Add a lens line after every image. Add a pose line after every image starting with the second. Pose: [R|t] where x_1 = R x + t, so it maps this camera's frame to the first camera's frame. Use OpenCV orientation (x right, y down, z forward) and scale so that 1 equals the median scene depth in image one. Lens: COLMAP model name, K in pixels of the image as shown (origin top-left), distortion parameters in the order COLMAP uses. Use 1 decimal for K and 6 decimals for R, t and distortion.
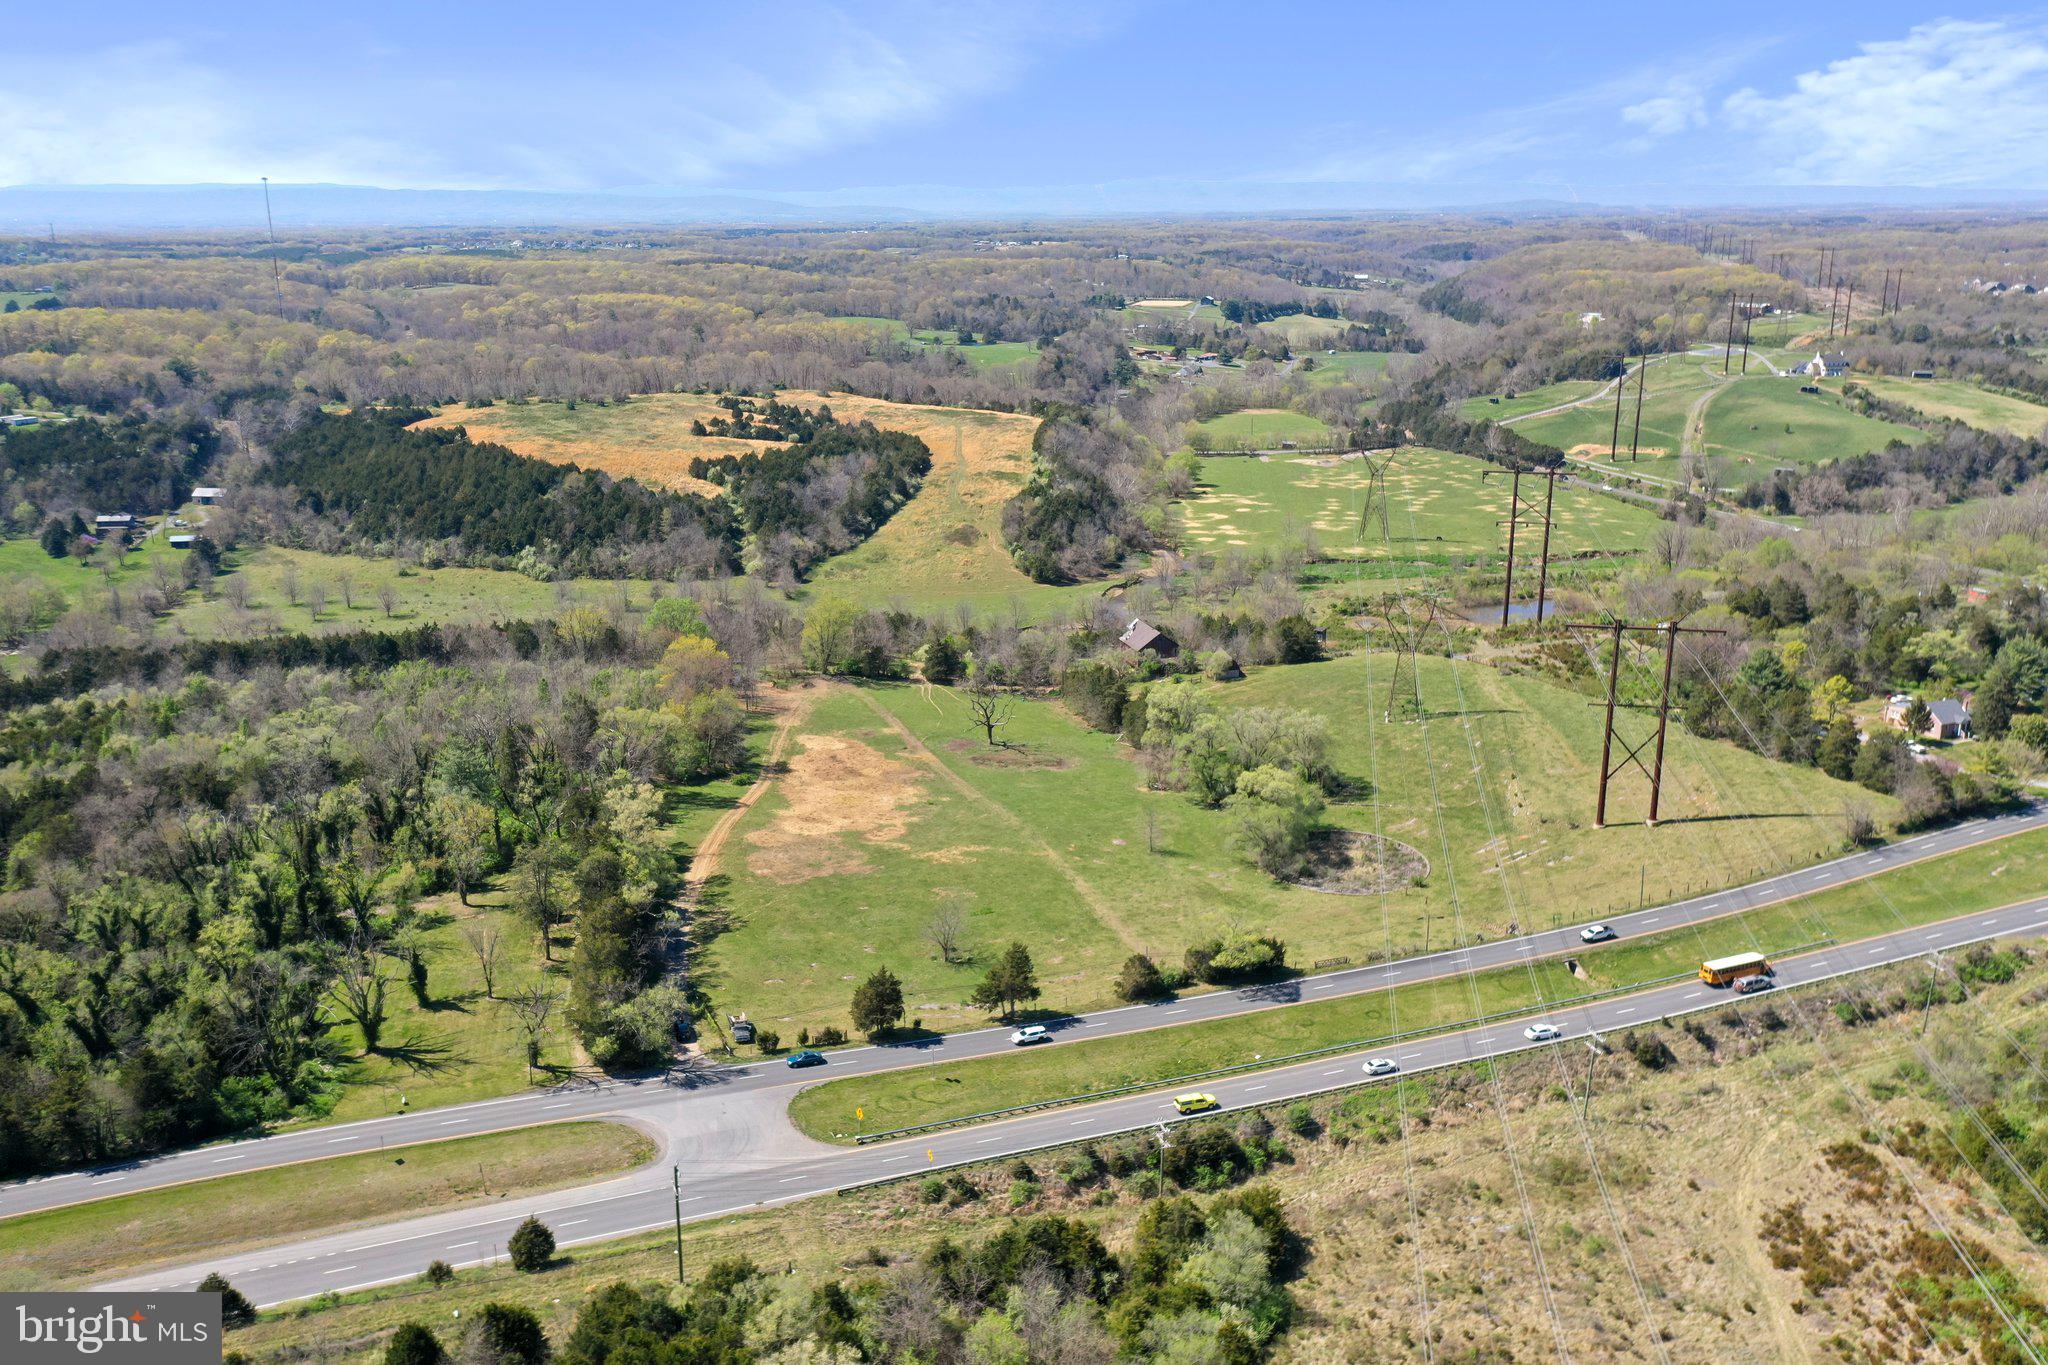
lens RADIAL K [[1617.6, 0, 1014.0], [0, 1617.6, 676.1], [0, 0, 1]] dist [-0.010755, -0.005134]
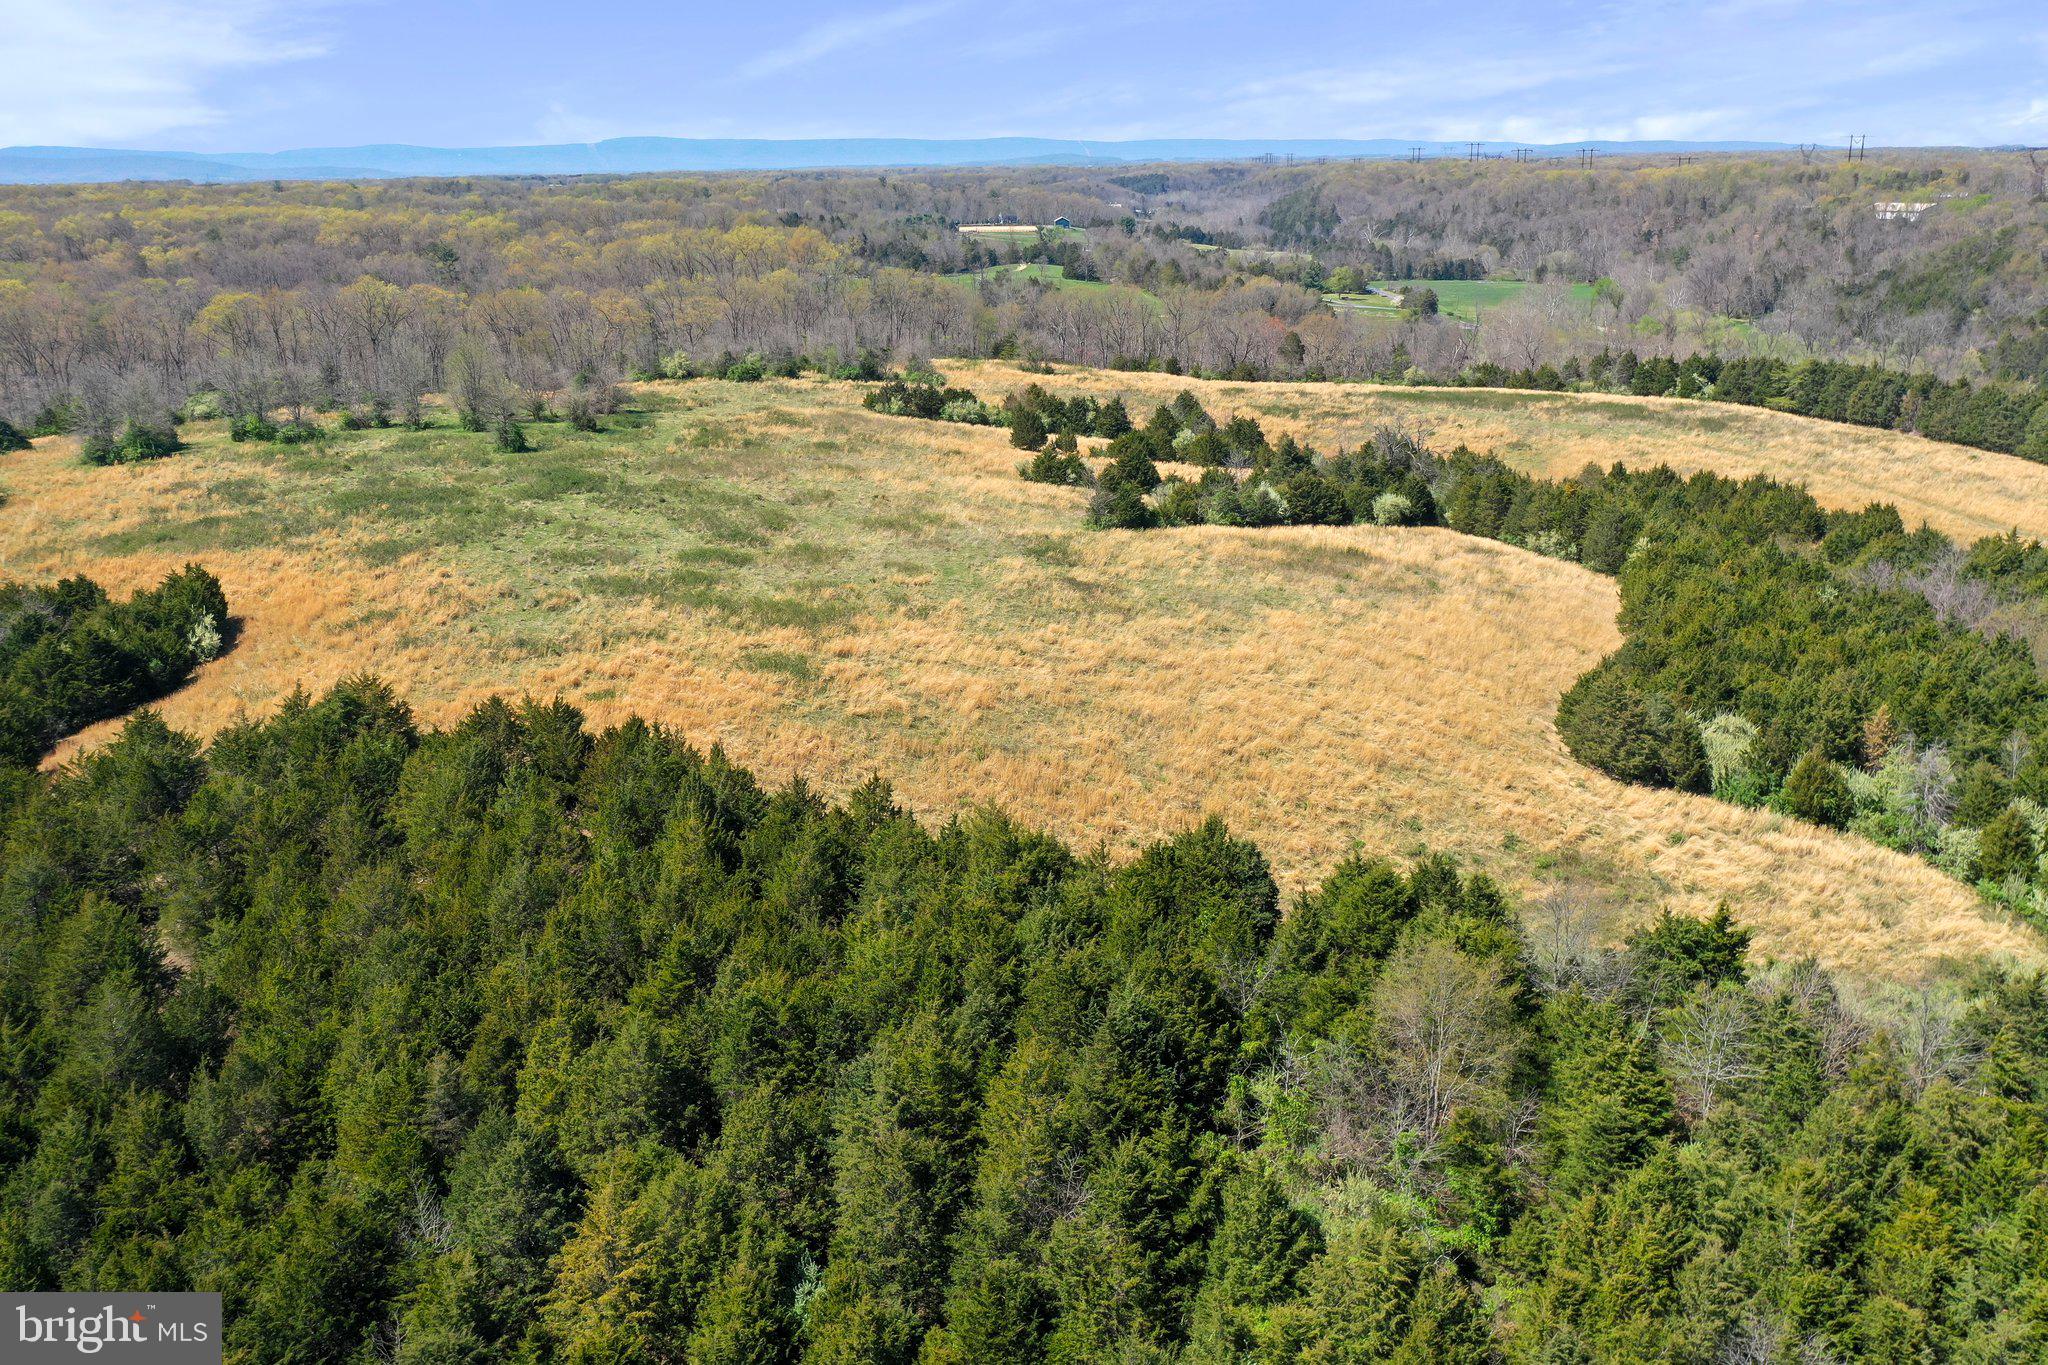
lens RADIAL K [[1617.6, 0, 1012.3], [0, 1617.6, 686.7], [0, 0, 1]] dist [-0.010755, -0.005134]
pose [[0.952073, -0.108782, 0.285873, -0.373452], [0.100525, 0.993985, 0.043449, -0.171429], [-0.288880, -0.012629, 0.957282, 0.955599]]
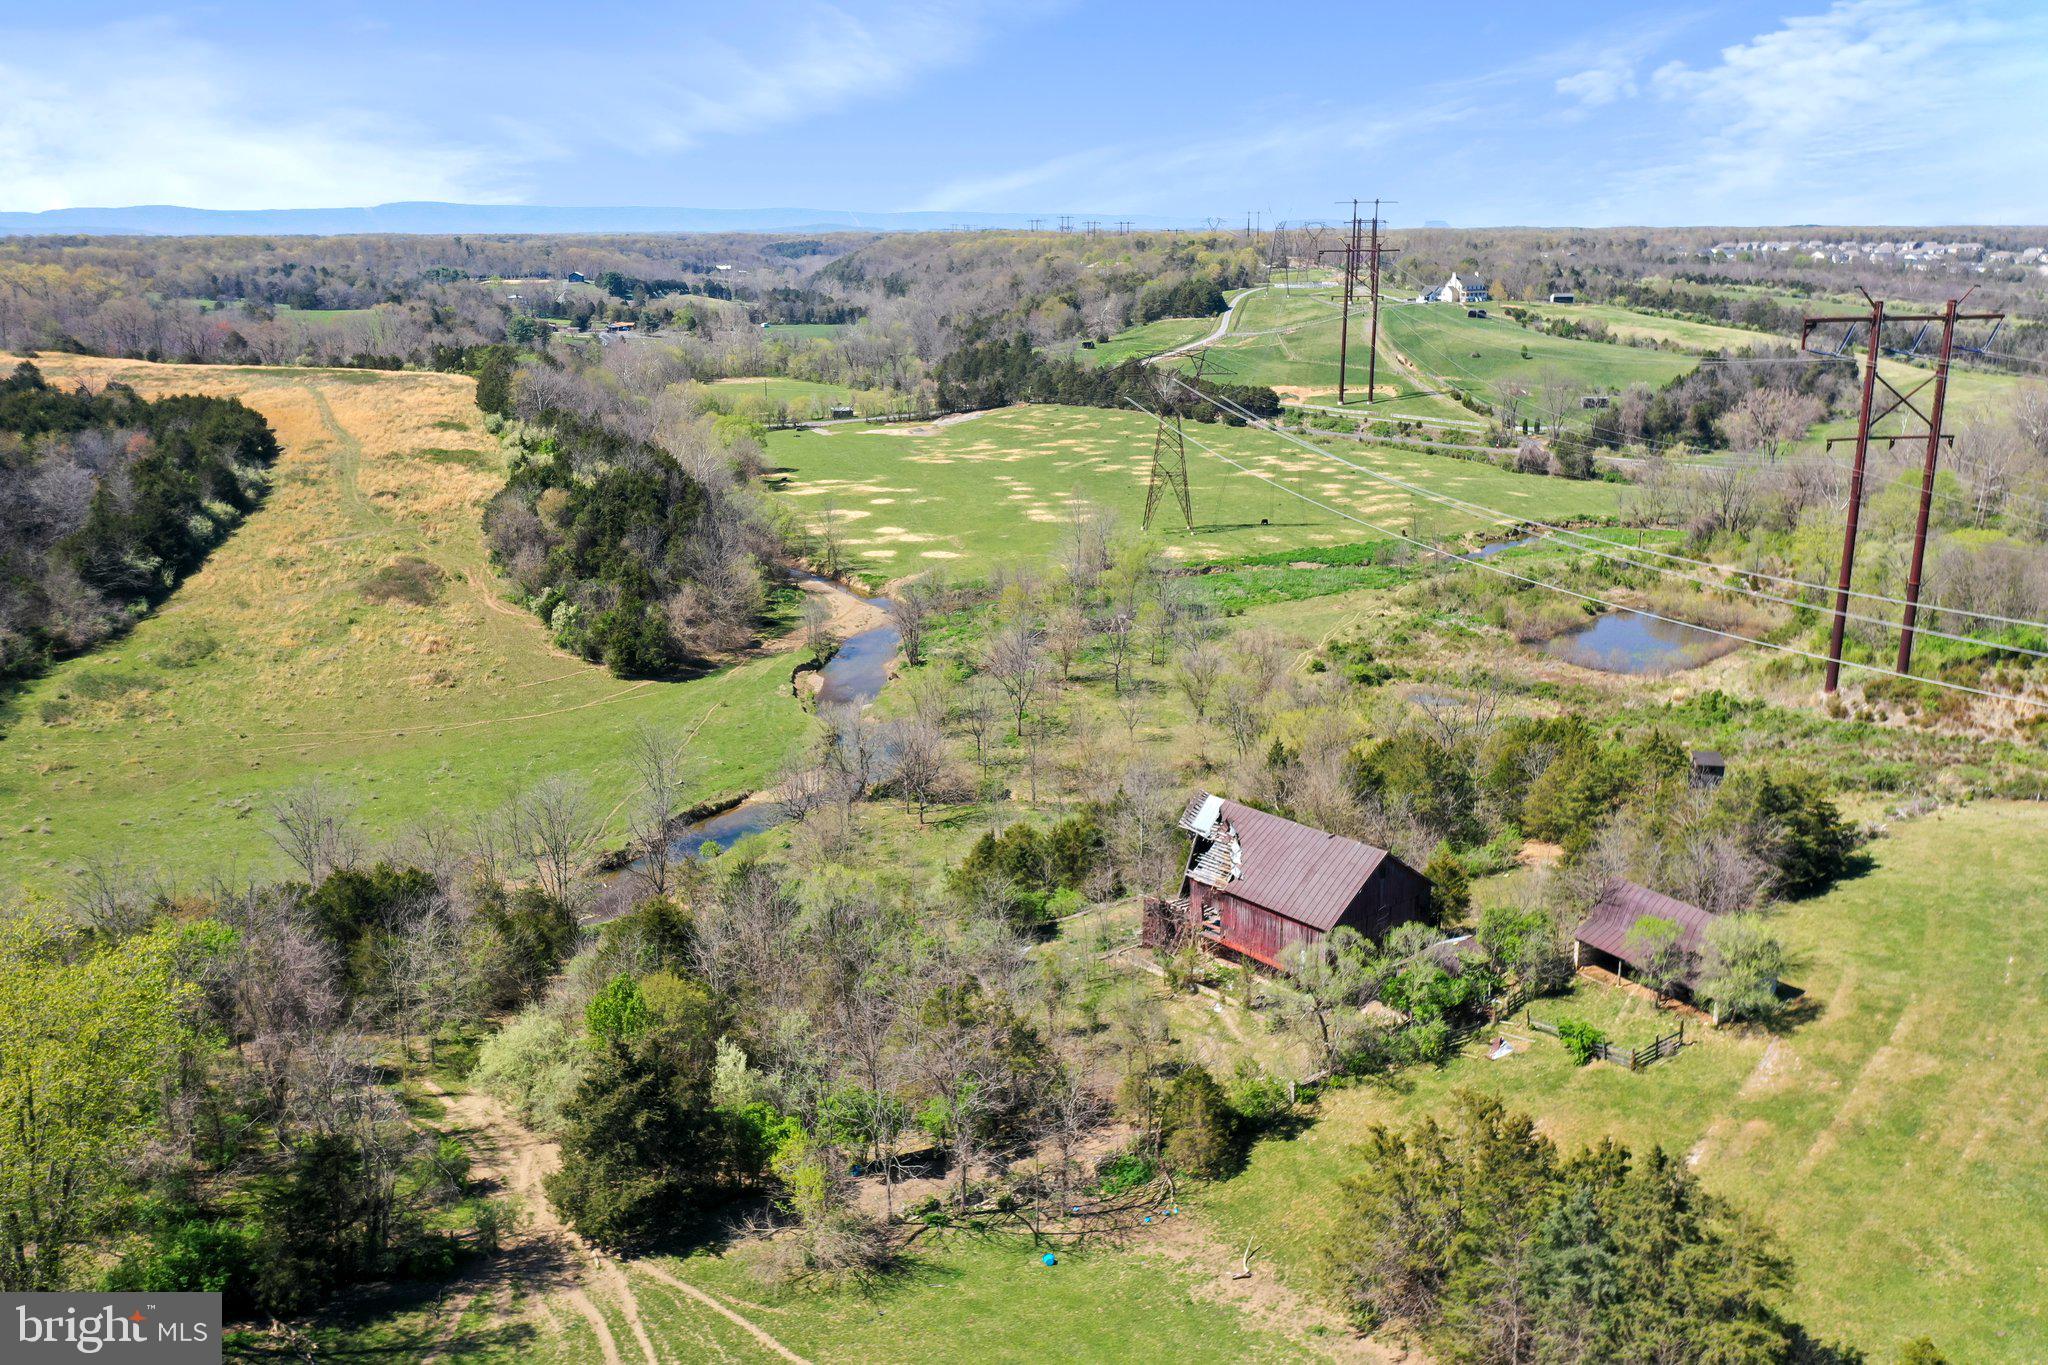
lens RADIAL K [[1617.6, 0, 1015.3], [0, 1617.6, 680.7], [0, 0, 1]] dist [-0.010755, -0.005134]
pose [[0.913097, -0.103460, 0.394399, -0.057112], [0.108993, 0.994007, 0.008416, -0.048555], [-0.392906, 0.035302, 0.918901, 0.563080]]
